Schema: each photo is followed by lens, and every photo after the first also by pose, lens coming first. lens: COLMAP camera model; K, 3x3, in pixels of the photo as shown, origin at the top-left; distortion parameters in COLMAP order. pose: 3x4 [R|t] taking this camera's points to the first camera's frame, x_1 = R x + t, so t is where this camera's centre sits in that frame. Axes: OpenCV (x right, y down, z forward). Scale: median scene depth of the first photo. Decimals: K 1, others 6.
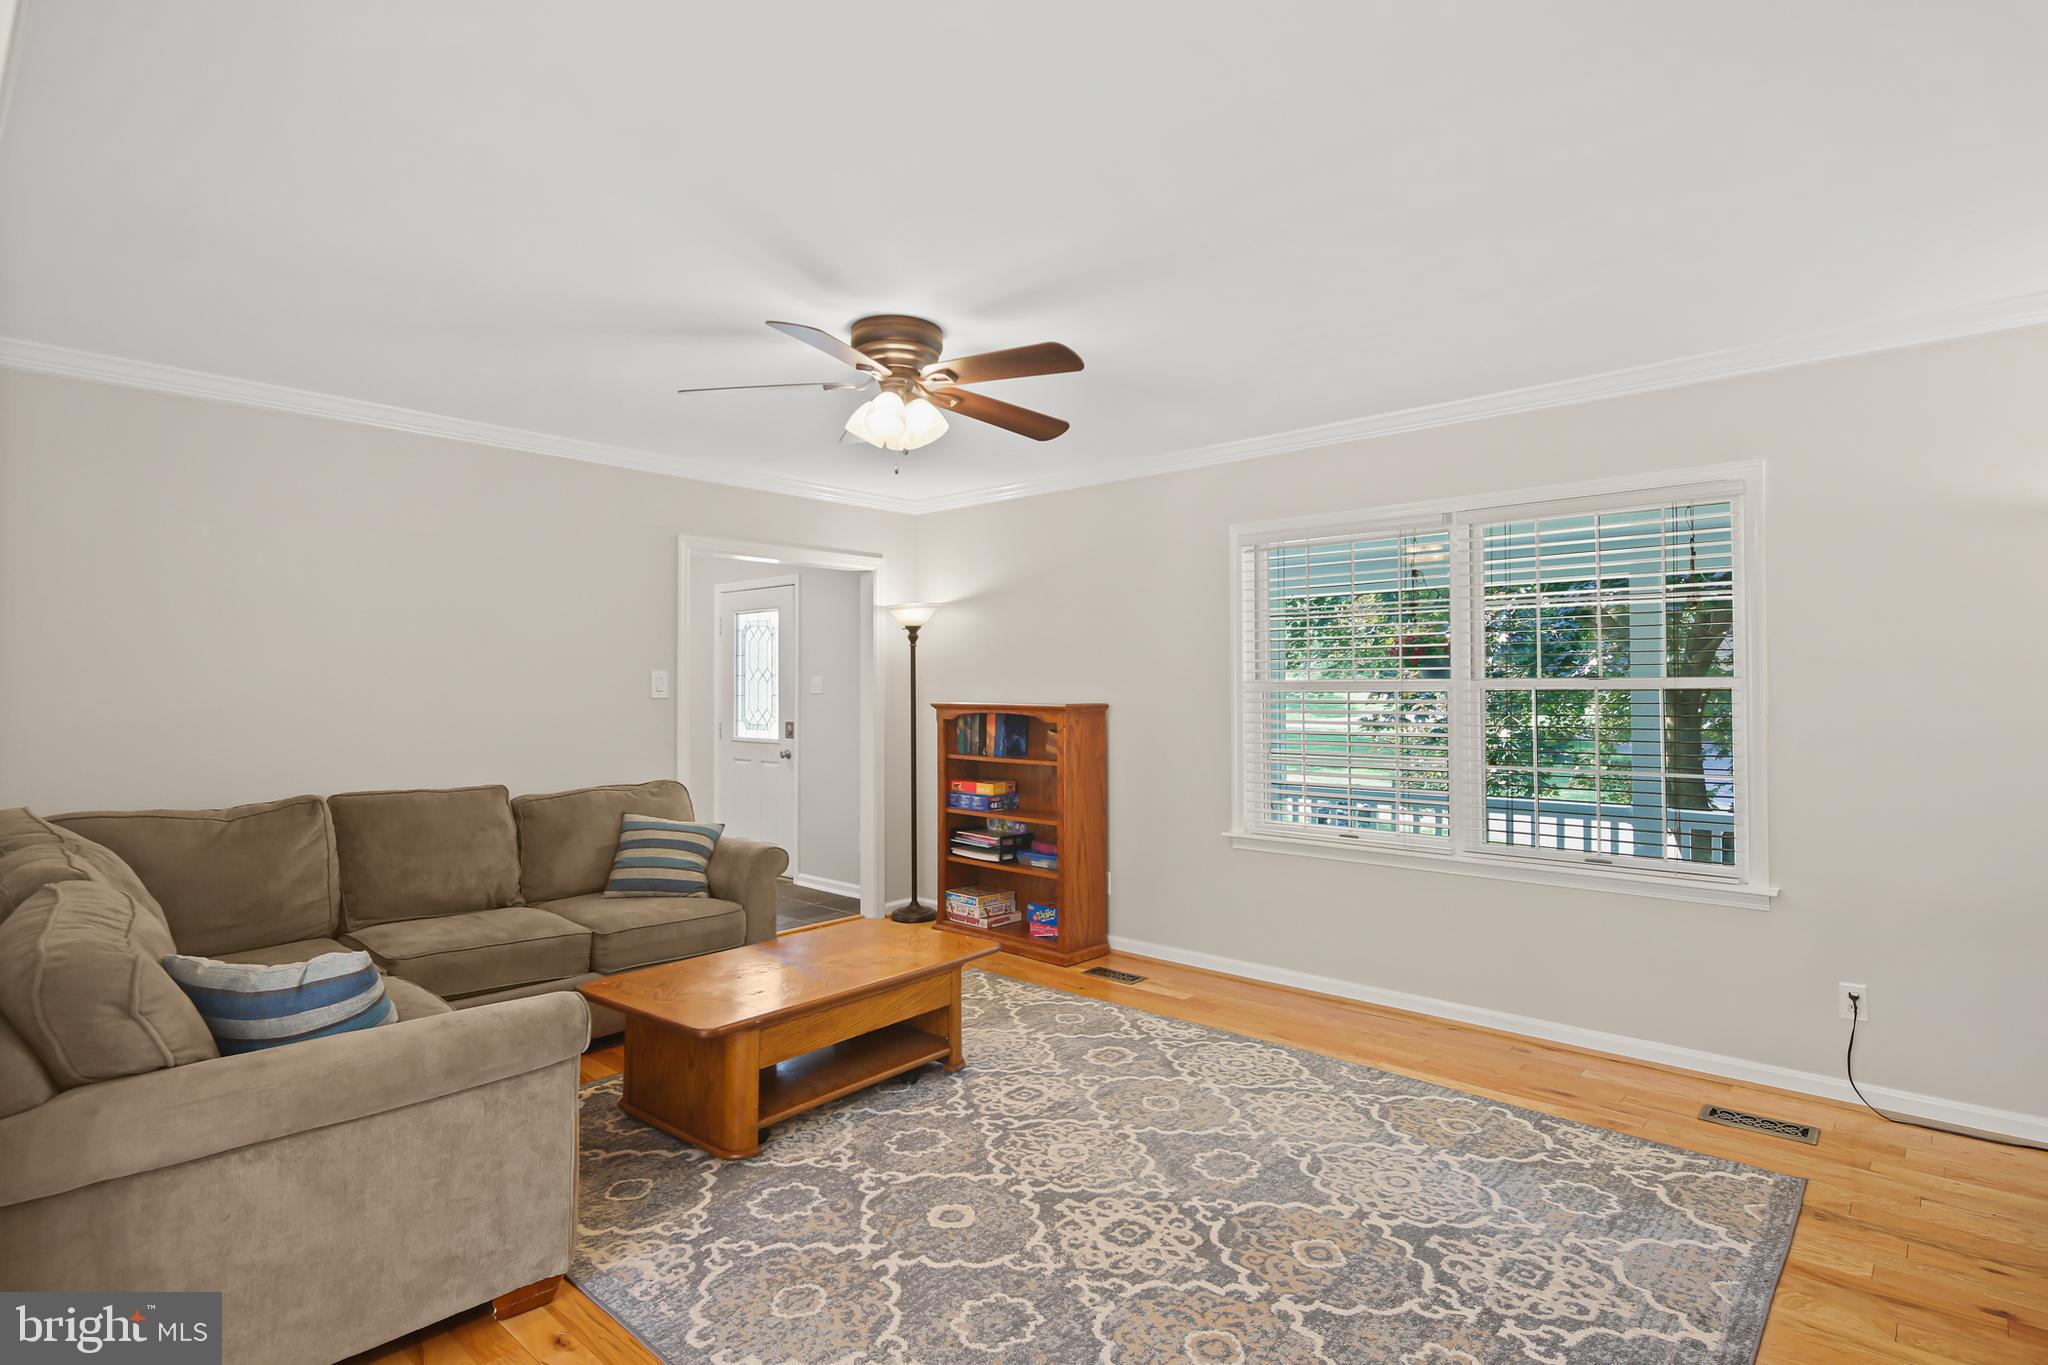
lens RADIAL K [[1012.7, 0, 1037.2], [0, 1012.7, 680.3], [0, 0, 1]] dist [0.002675, -0.002621]
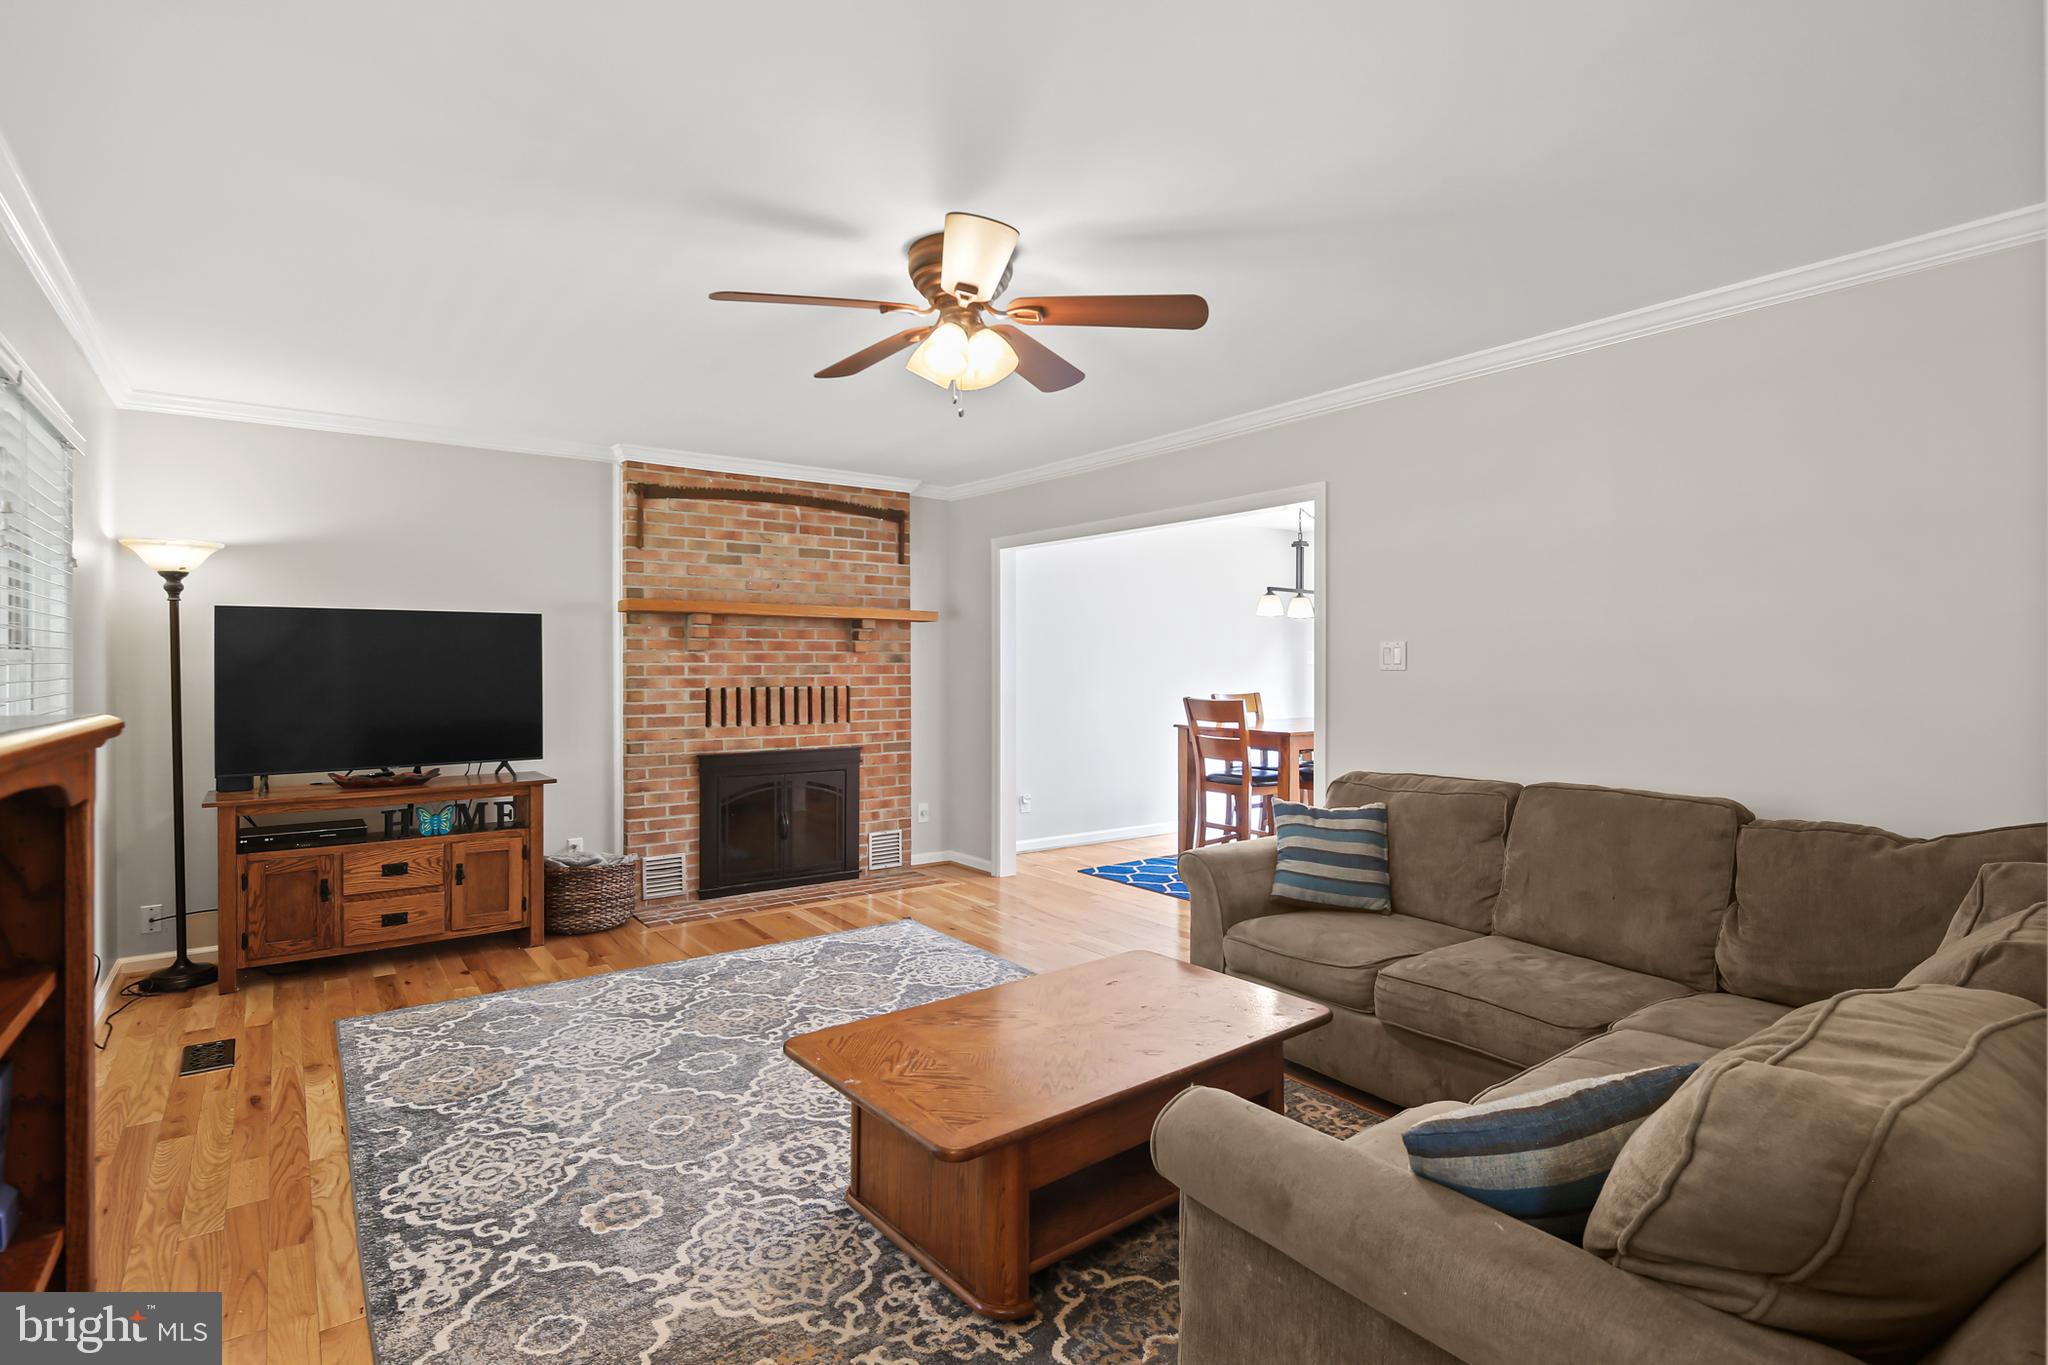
lens RADIAL K [[1012.7, 0, 1057.3], [0, 1012.7, 676.9], [0, 0, 1]] dist [0.002675, -0.002621]
pose [[-0.983545, -0.000516, 0.180661, -0.413232], [0.000155, 0.999993, 0.003703, 0.023492], [-0.180662, 0.003670, -0.983538, 2.016282]]
